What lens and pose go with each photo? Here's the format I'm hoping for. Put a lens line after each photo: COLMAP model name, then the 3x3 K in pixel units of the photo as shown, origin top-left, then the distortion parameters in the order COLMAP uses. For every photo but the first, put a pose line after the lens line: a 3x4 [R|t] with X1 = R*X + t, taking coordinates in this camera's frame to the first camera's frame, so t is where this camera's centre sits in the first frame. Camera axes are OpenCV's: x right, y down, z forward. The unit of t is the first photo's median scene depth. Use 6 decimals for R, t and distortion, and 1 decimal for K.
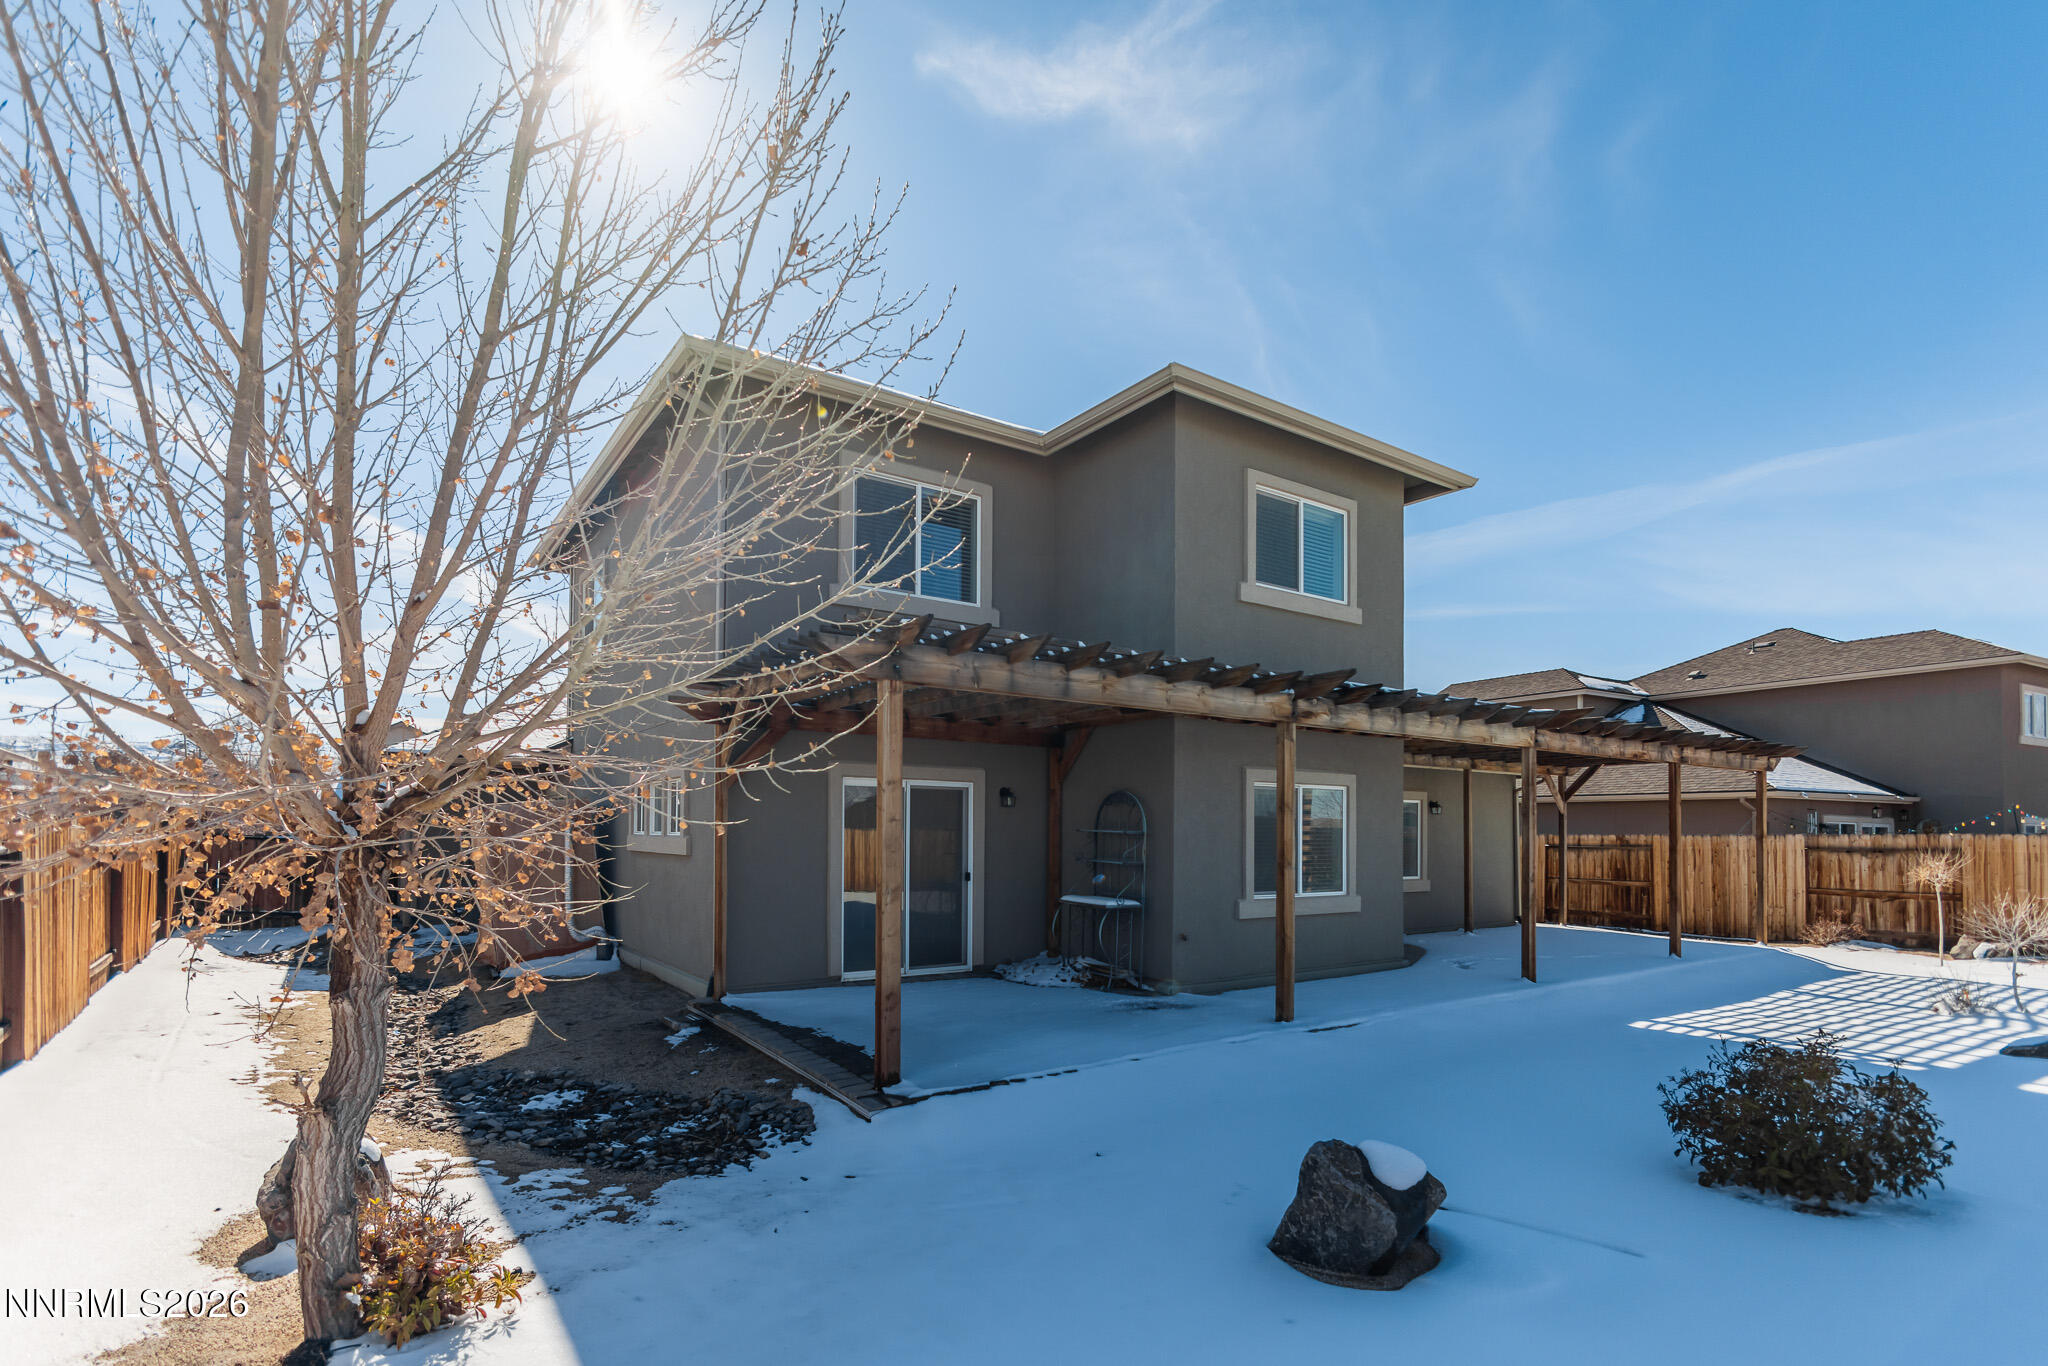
lens RADIAL K [[1007.5, 0, 1026.1], [0, 1007.5, 812.4], [0, 0, 1]] dist [-0.011570, -0.000247]
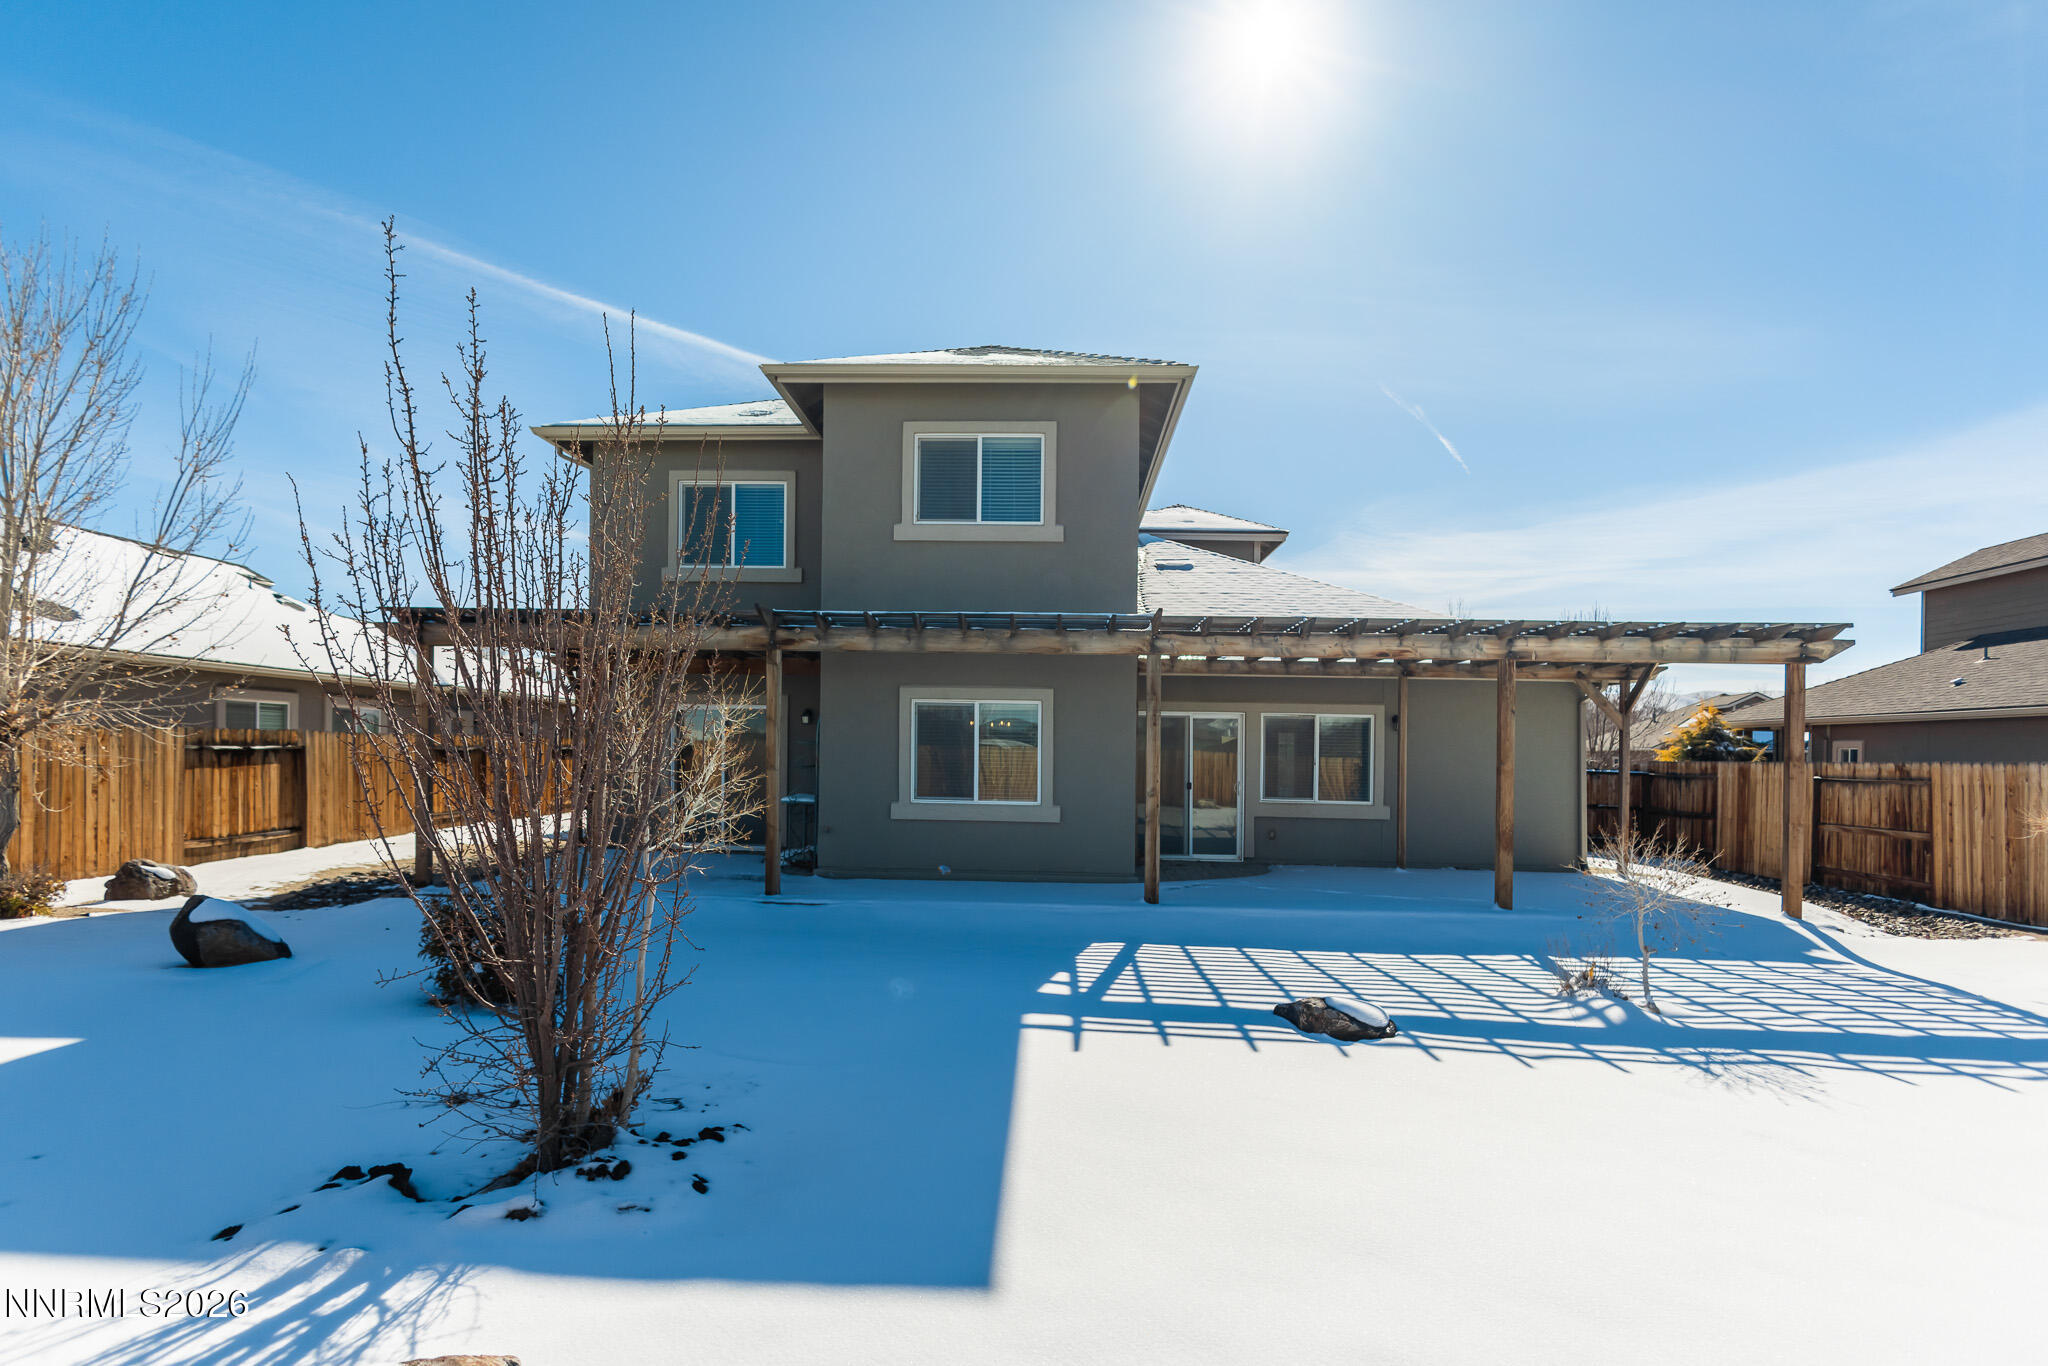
lens RADIAL K [[1007.5, 0, 968.7], [0, 1007.5, 761.8], [0, 0, 1]] dist [-0.011570, -0.000247]
pose [[0.785072, 0.011816, -0.619292, 0.966341], [-0.001381, 0.999849, 0.017326, 0.020106], [0.619403, -0.012747, 0.784969, 0.147817]]
